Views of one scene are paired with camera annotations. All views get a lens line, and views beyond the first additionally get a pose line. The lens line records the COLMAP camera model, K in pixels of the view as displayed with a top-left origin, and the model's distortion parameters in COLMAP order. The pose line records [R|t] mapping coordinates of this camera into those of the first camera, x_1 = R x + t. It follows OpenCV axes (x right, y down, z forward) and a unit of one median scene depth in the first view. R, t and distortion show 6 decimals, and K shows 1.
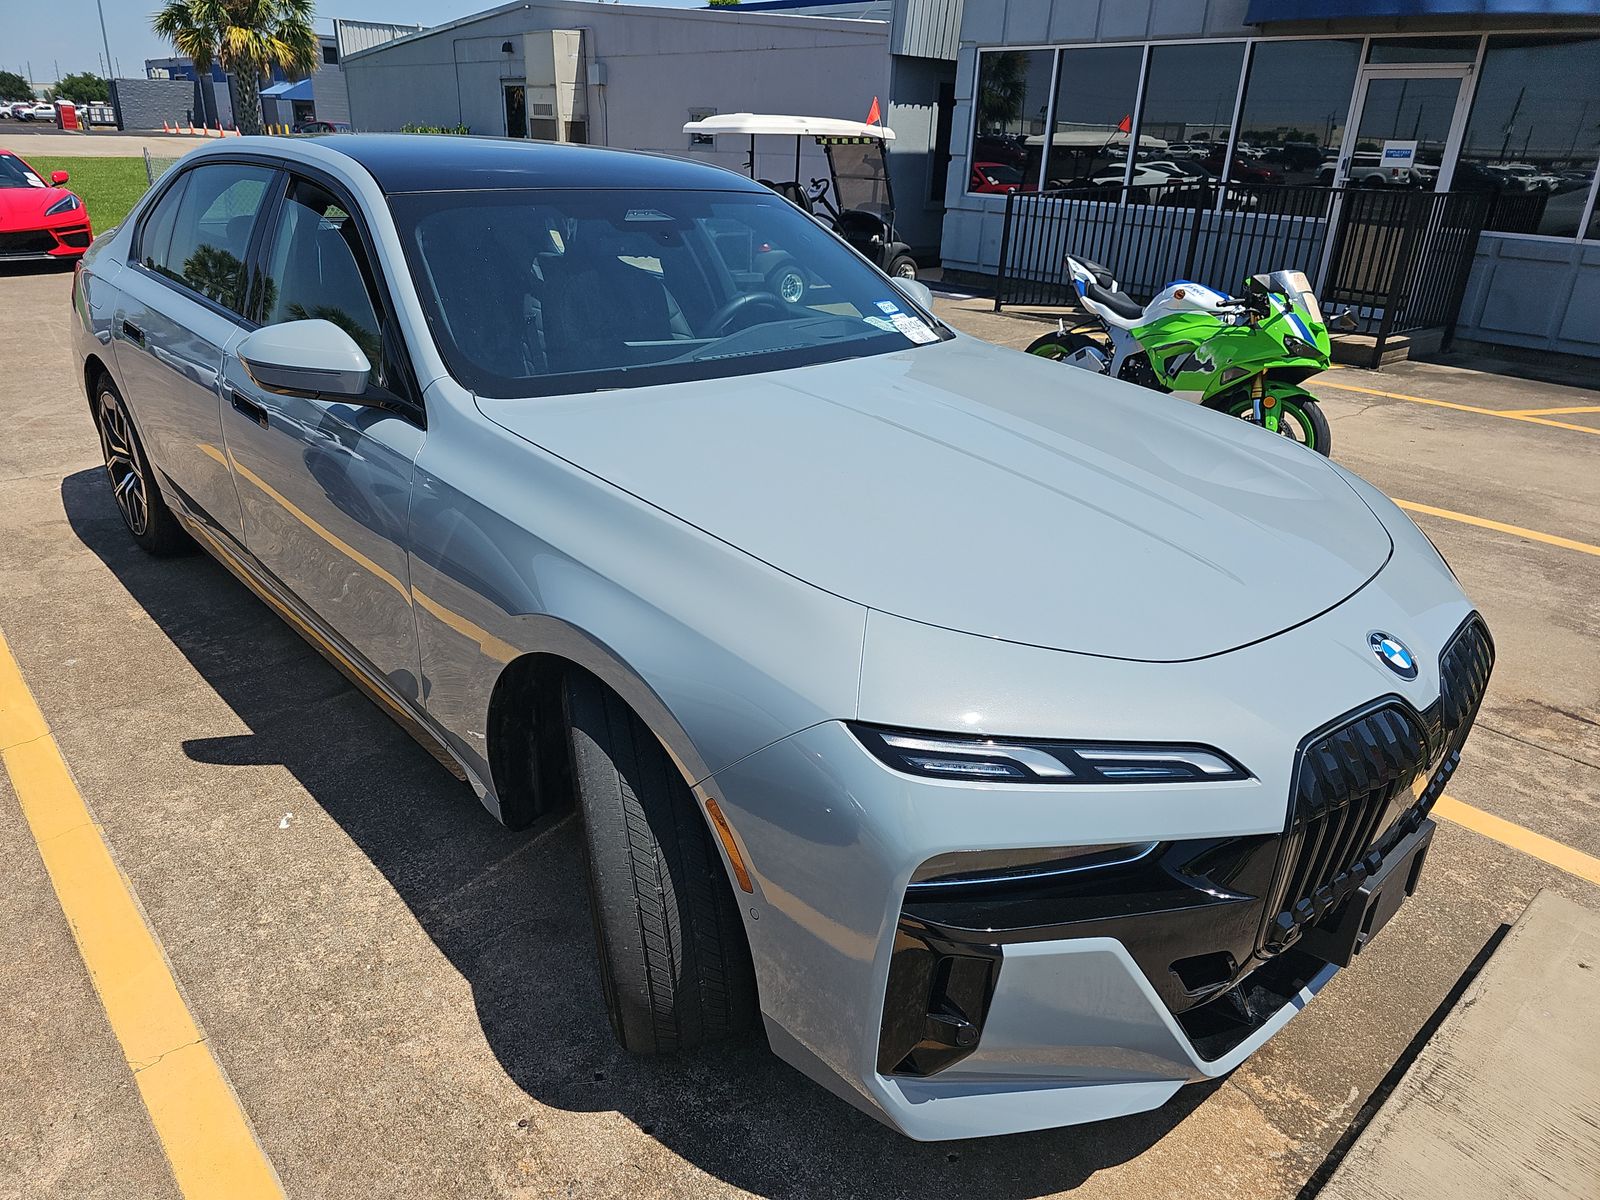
lens RADIAL K [[1060.8, 0, 794.1], [0, 1060.8, 582.5], [0, 0, 1]] dist [0.040715, -0.052307]
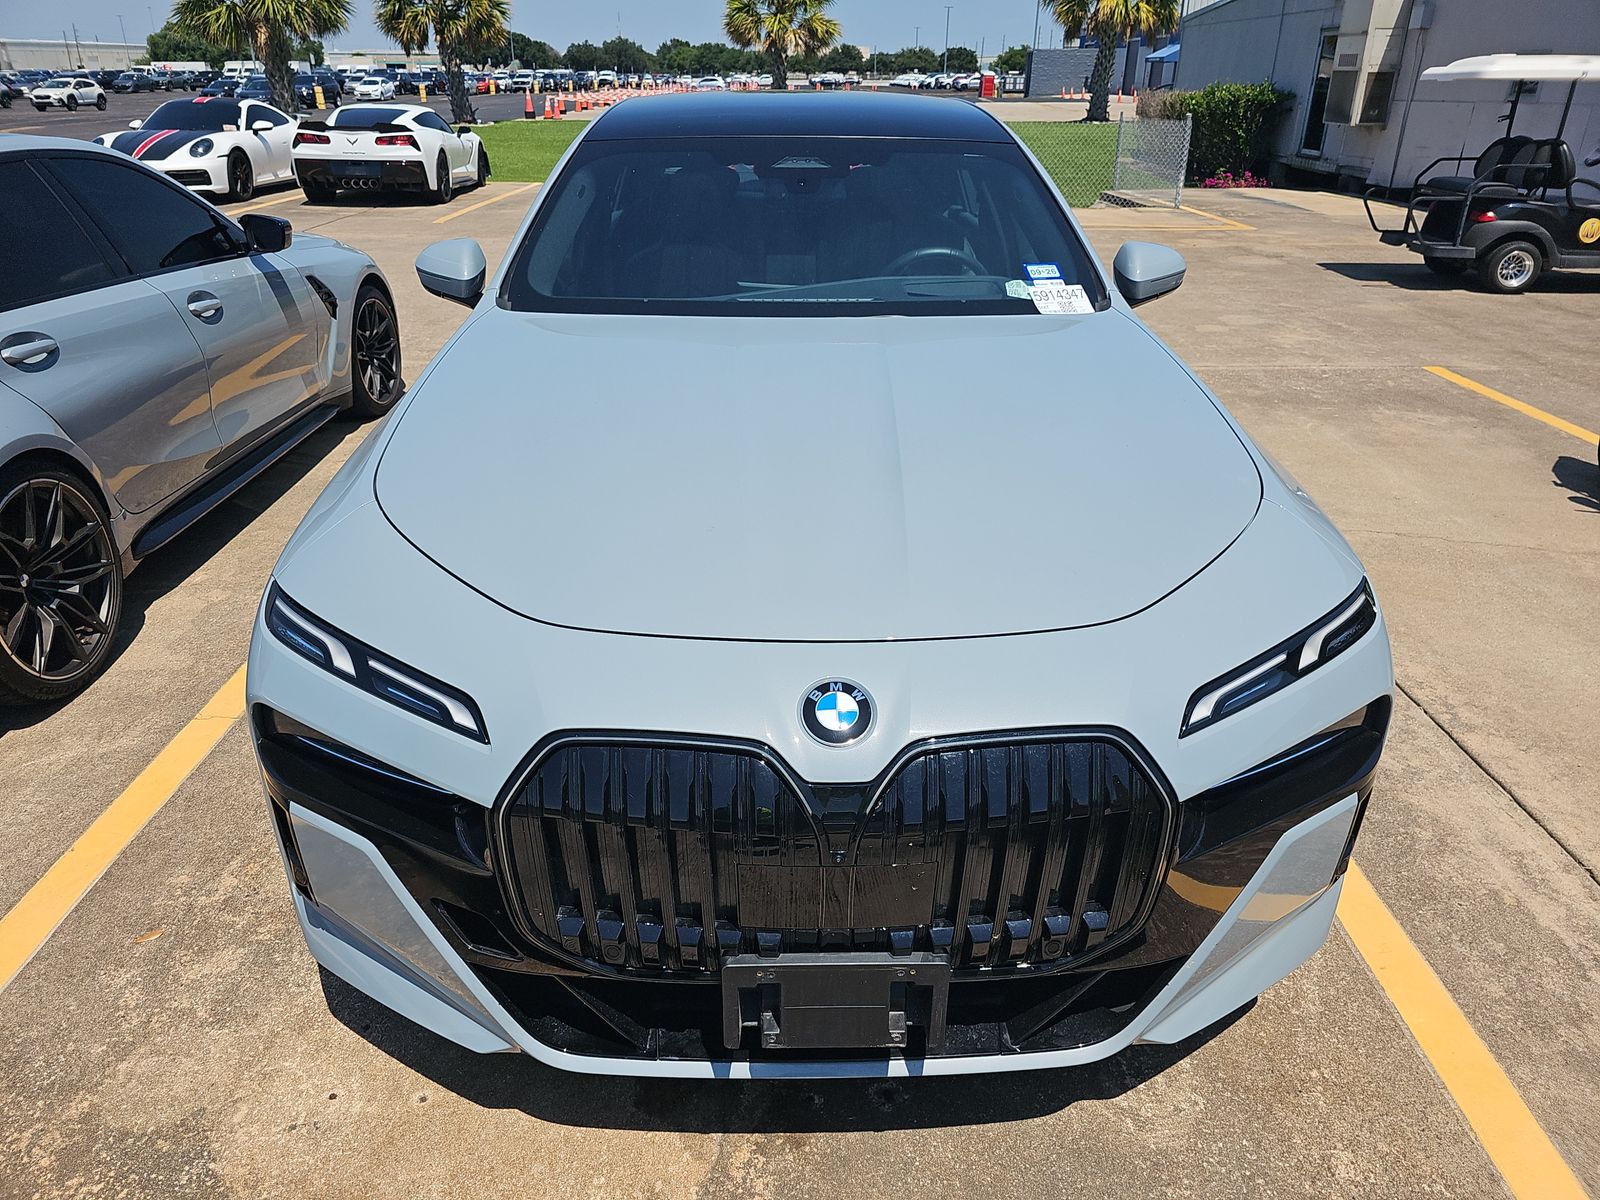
lens RADIAL K [[1060.8, 0, 794.1], [0, 1060.8, 582.5], [0, 0, 1]] dist [0.040715, -0.052307]
pose [[0.749055, 0.249874, -0.613580, 0.586384], [-0.230699, 0.966560, 0.111984, -0.063305], [0.621044, 0.057670, 0.781651, 0.205382]]
